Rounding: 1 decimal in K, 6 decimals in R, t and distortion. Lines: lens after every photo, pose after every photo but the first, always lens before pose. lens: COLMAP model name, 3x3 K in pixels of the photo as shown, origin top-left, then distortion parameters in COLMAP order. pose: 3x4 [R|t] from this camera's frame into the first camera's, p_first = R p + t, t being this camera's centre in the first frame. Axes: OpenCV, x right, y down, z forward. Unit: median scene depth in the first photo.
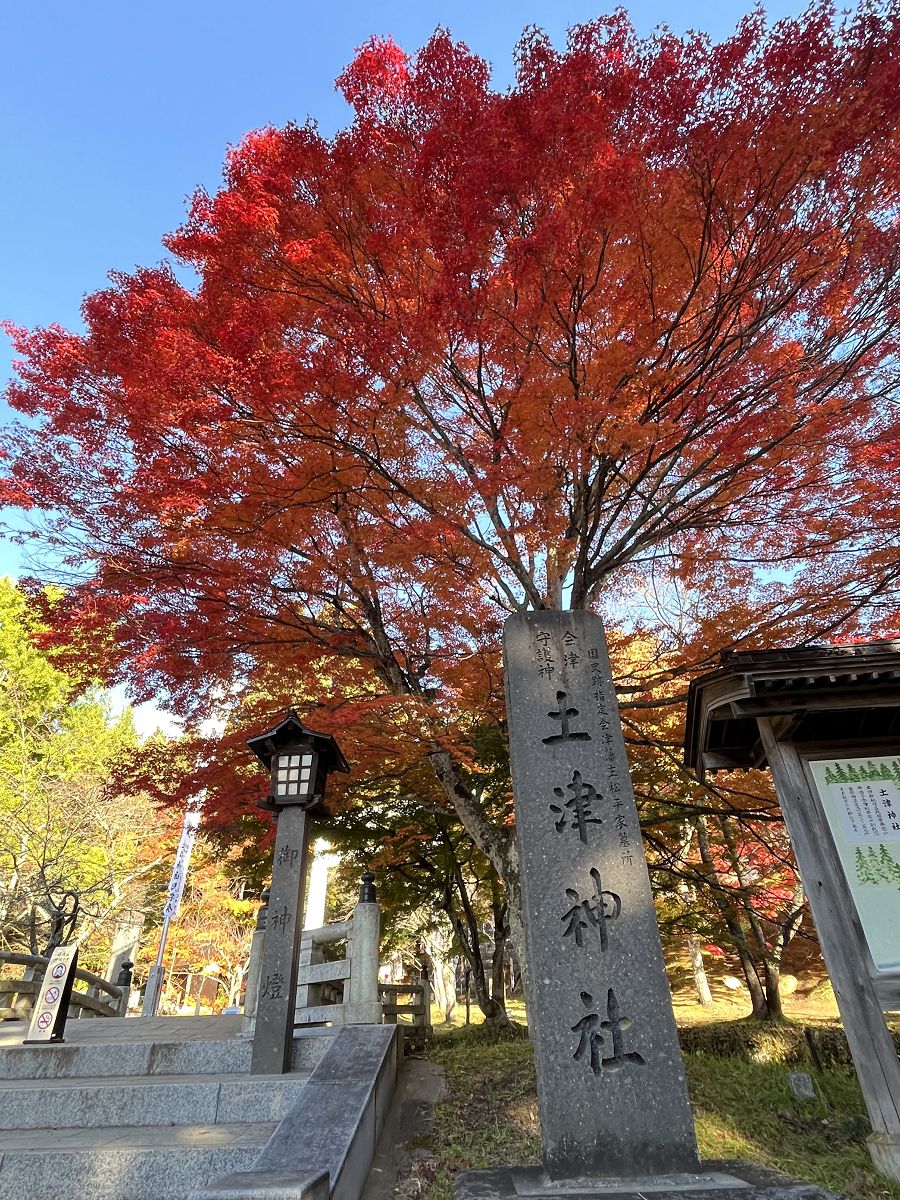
lens RADIAL K [[798.2, 0, 449.4], [0, 798.2, 590.1], [0, 0, 1]] dist [0.010203, -0.011166]
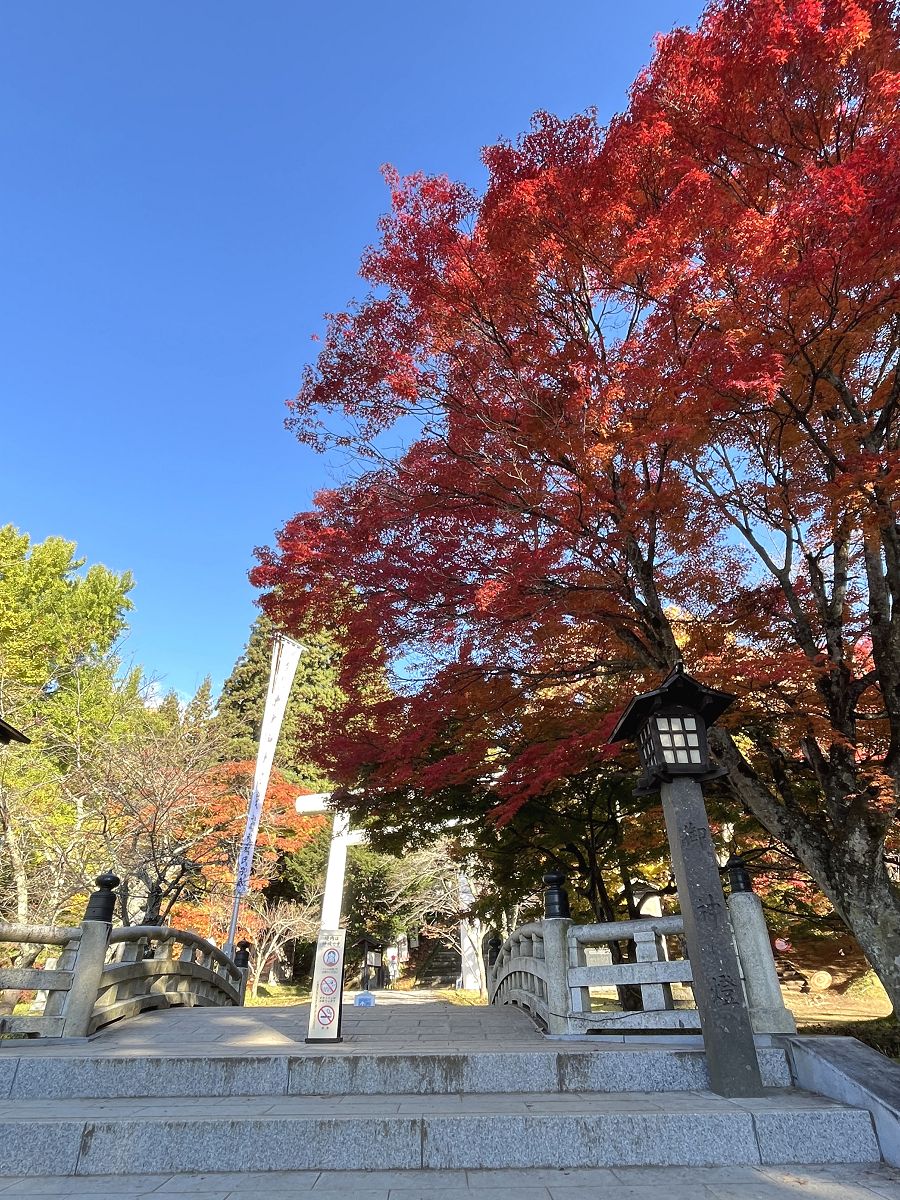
lens RADIAL K [[798.2, 0, 445.5], [0, 798.2, 597.0], [0, 0, 1]] dist [0.010203, -0.011166]
pose [[0.996712, 0.055815, 0.058739, -0.560151], [-0.057342, 0.998051, 0.024636, 0.081858], [-0.057250, -0.027923, 0.997969, 0.194427]]
